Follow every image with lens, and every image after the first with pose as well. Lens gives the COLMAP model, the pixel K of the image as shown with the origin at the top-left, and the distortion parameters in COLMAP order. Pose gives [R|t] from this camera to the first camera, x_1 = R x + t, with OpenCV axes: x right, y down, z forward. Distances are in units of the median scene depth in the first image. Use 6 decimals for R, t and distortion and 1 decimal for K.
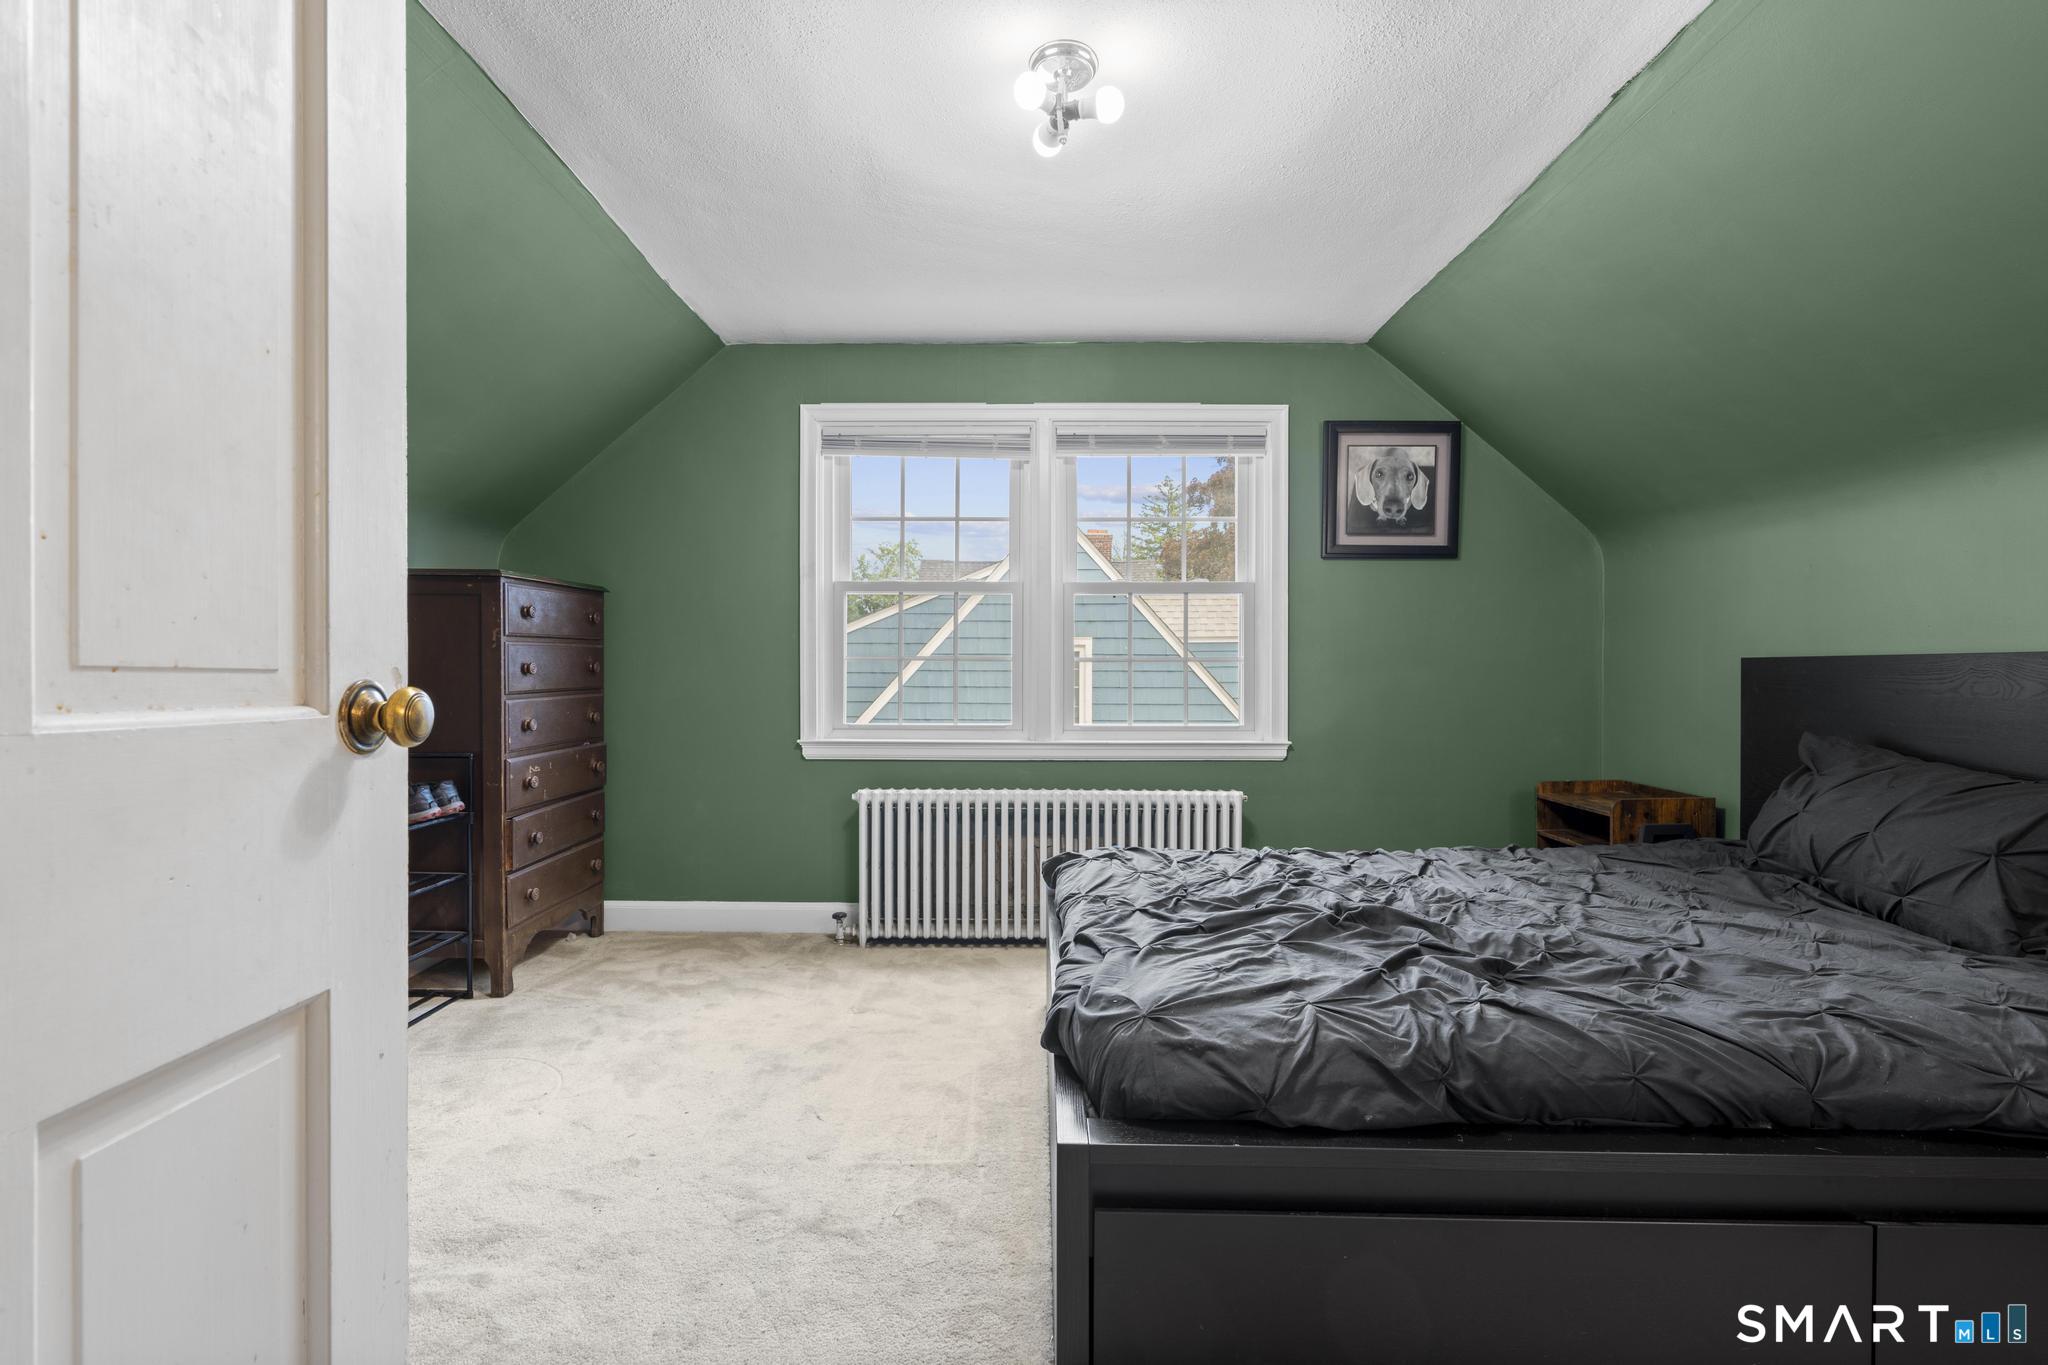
lens RADIAL K [[931.8, 0, 1017.9], [0, 931.8, 676.8], [0, 0, 1]] dist [-0.013098, 0.011131]
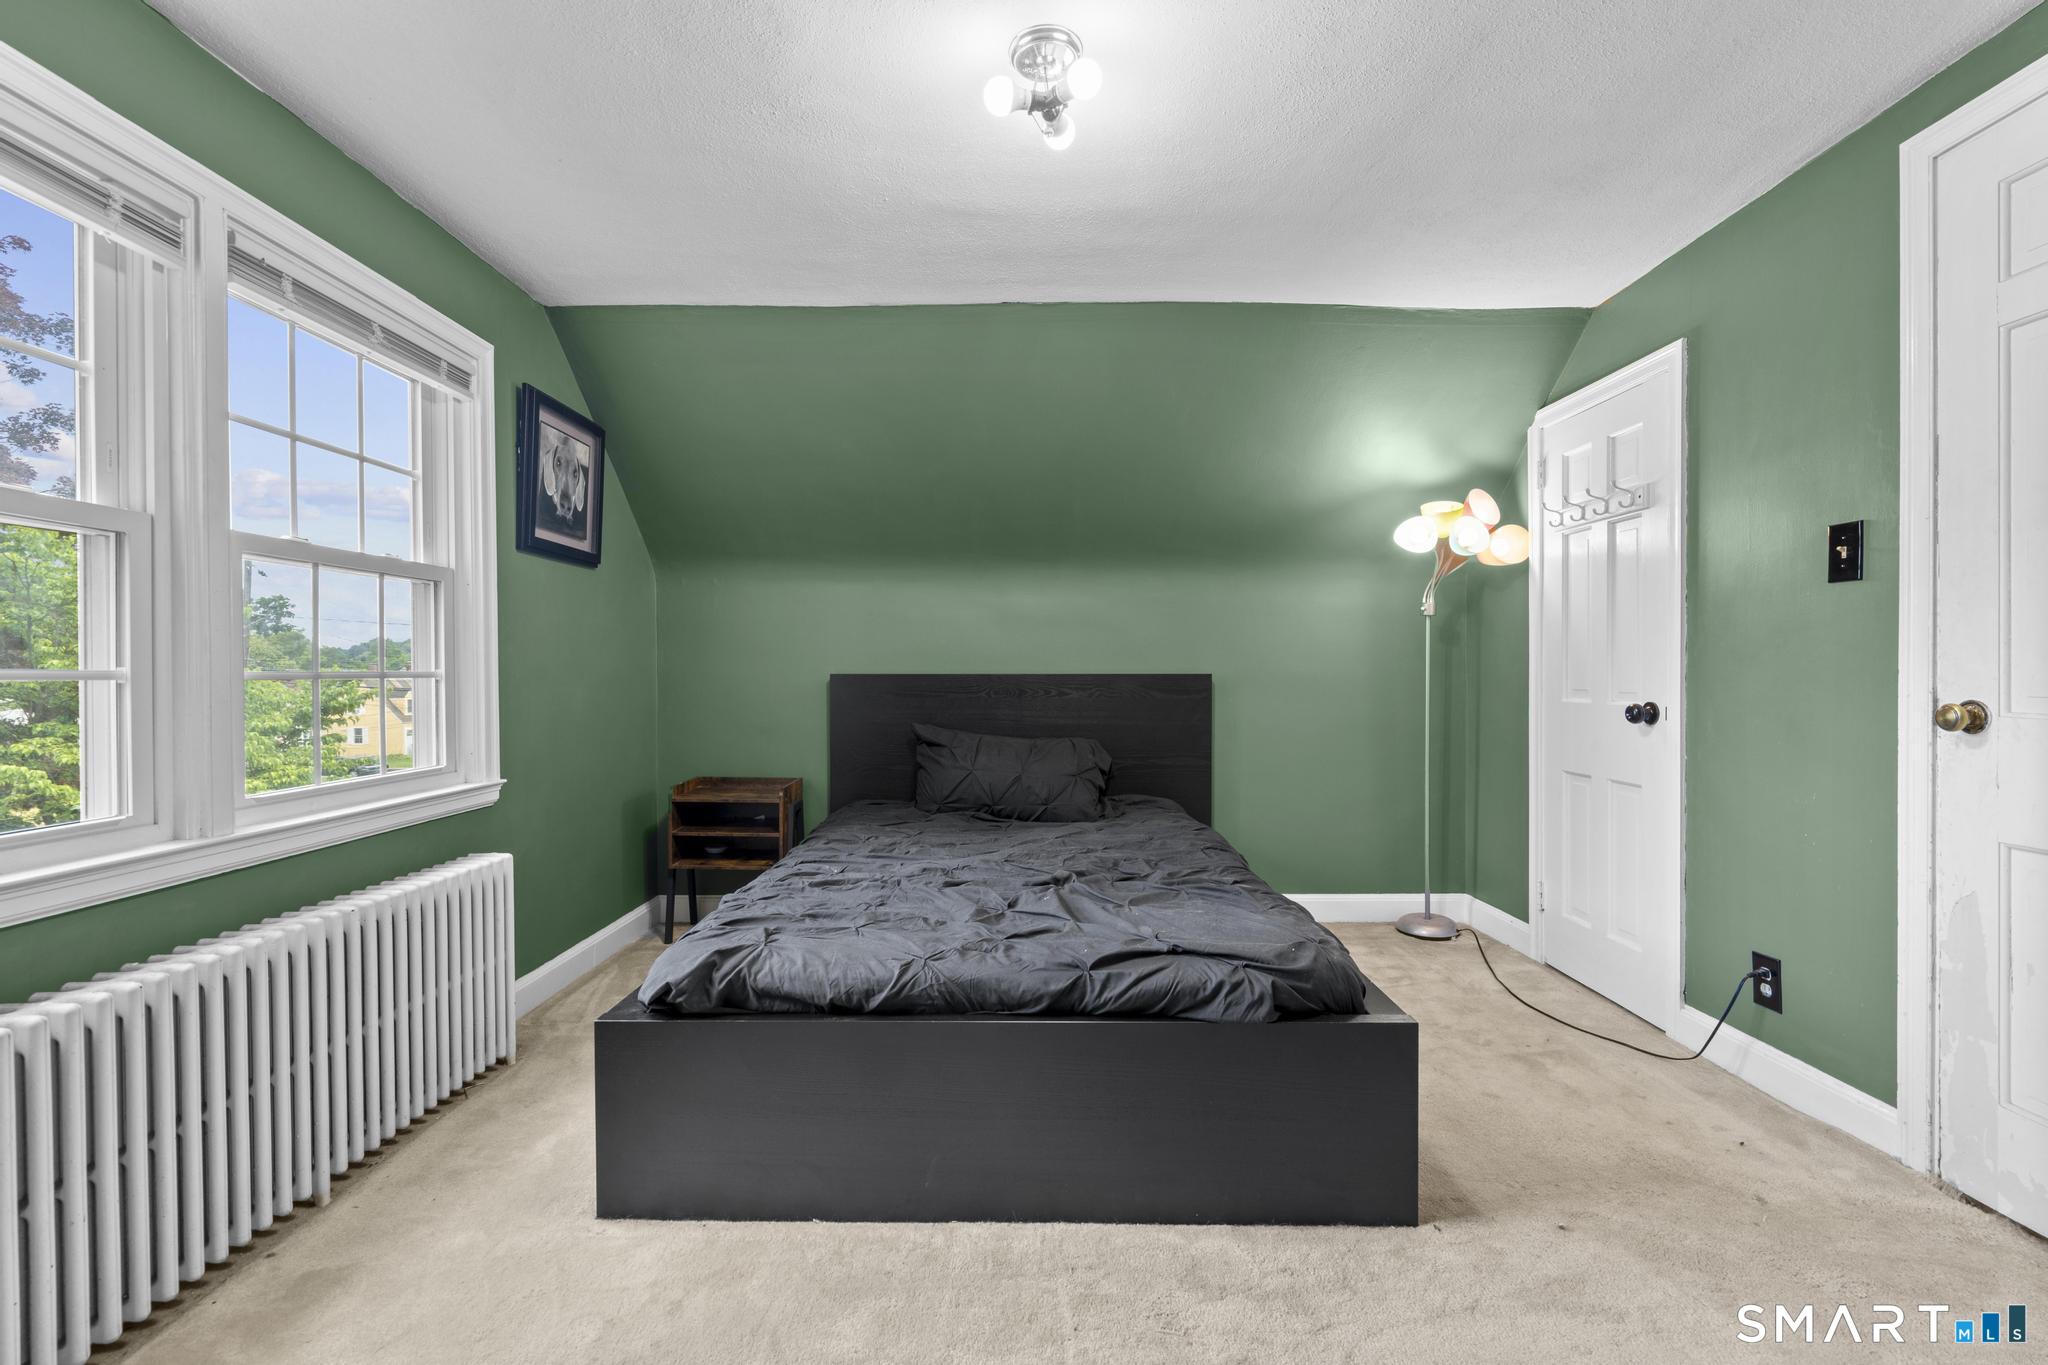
lens RADIAL K [[931.8, 0, 1017.9], [0, 931.8, 676.8], [0, 0, 1]] dist [-0.013098, 0.011131]
pose [[-0.016213, -0.011305, 0.999805, -0.494503], [0.005765, 0.999918, 0.011400, -0.023447], [-0.999852, 0.005949, -0.016147, 0.579833]]
